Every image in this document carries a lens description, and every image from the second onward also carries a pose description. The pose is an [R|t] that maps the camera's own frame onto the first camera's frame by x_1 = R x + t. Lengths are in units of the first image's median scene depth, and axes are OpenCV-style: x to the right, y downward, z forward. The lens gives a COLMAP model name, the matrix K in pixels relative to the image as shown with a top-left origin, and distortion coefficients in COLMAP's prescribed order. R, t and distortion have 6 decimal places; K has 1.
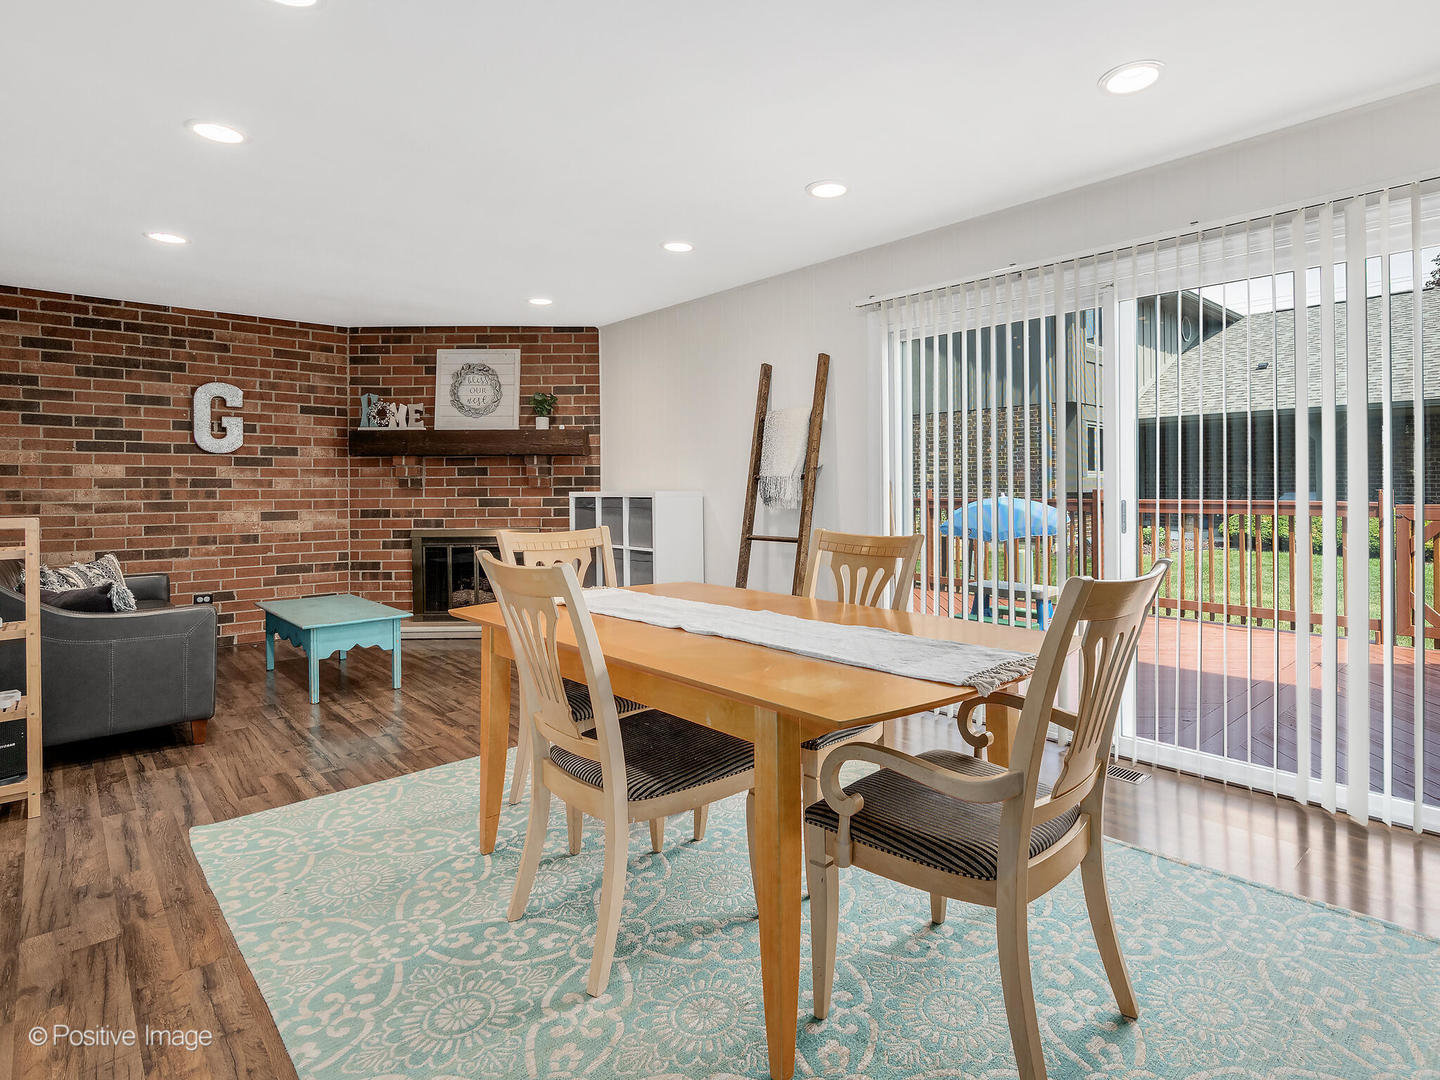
lens RADIAL K [[763.0, 0, 760.4], [0, 763.0, 481.7], [0, 0, 1]] dist [0.004805, -0.002483]
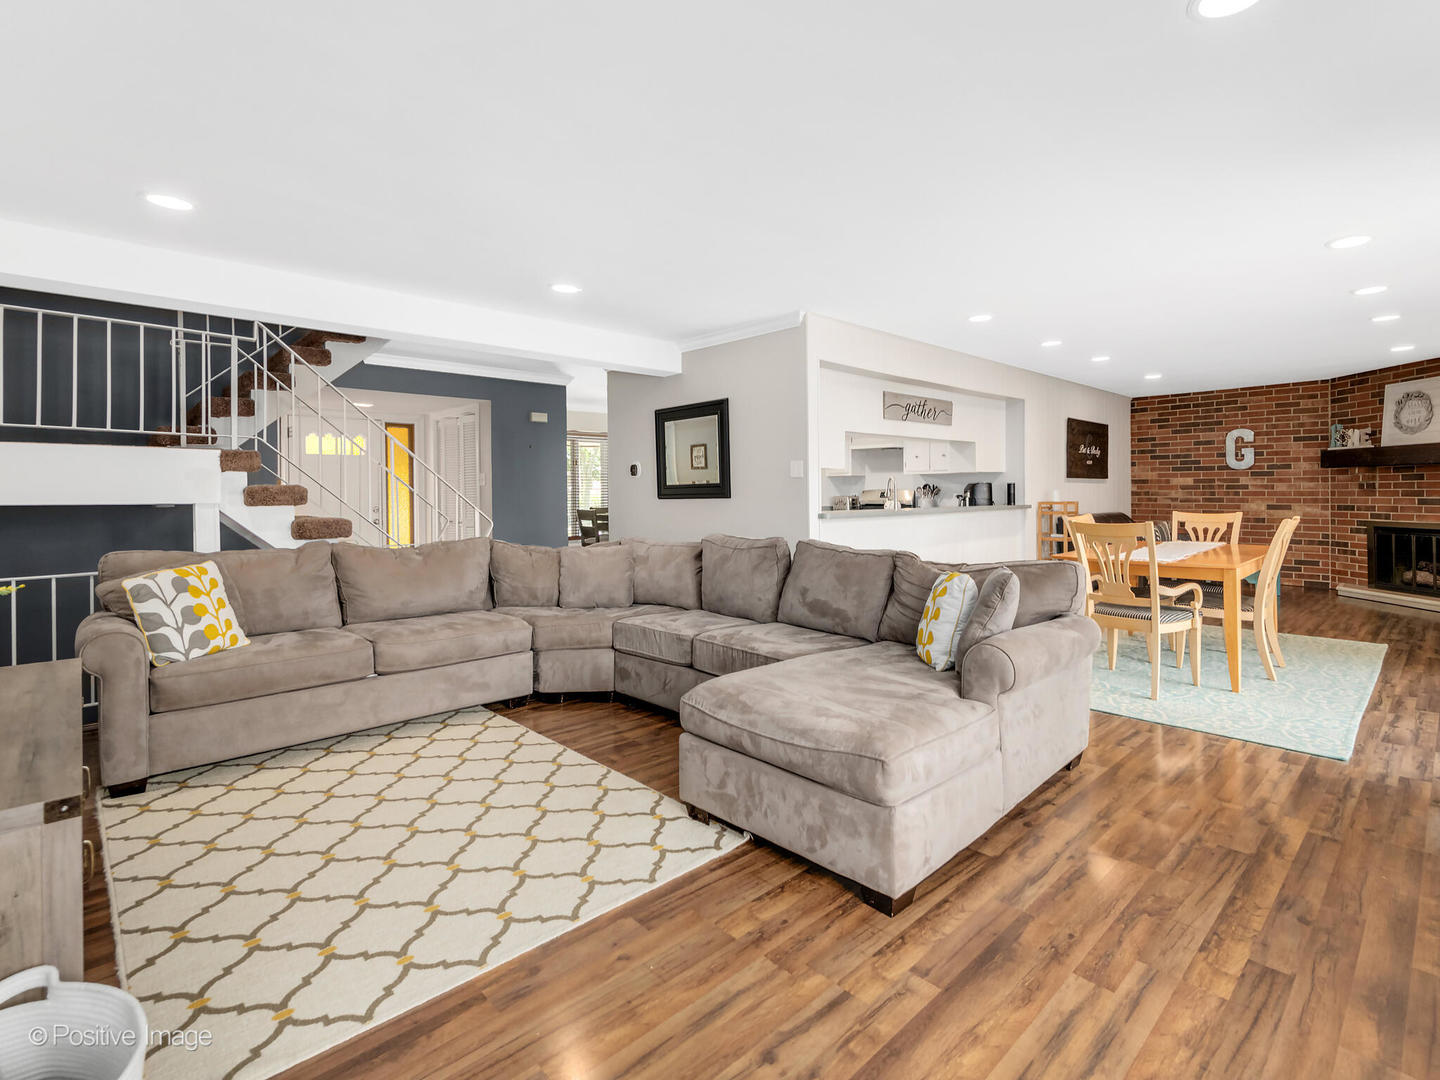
lens RADIAL K [[700.3, 0, 770.9], [0, 700.3, 495.3], [0, 0, 1]] dist [0.003373, -0.000987]
pose [[0.052870, 0.009008, -0.998561, 0.766259], [0.010259, 0.999902, 0.009564, -0.005043], [0.998549, -0.010750, 0.052772, -0.134994]]
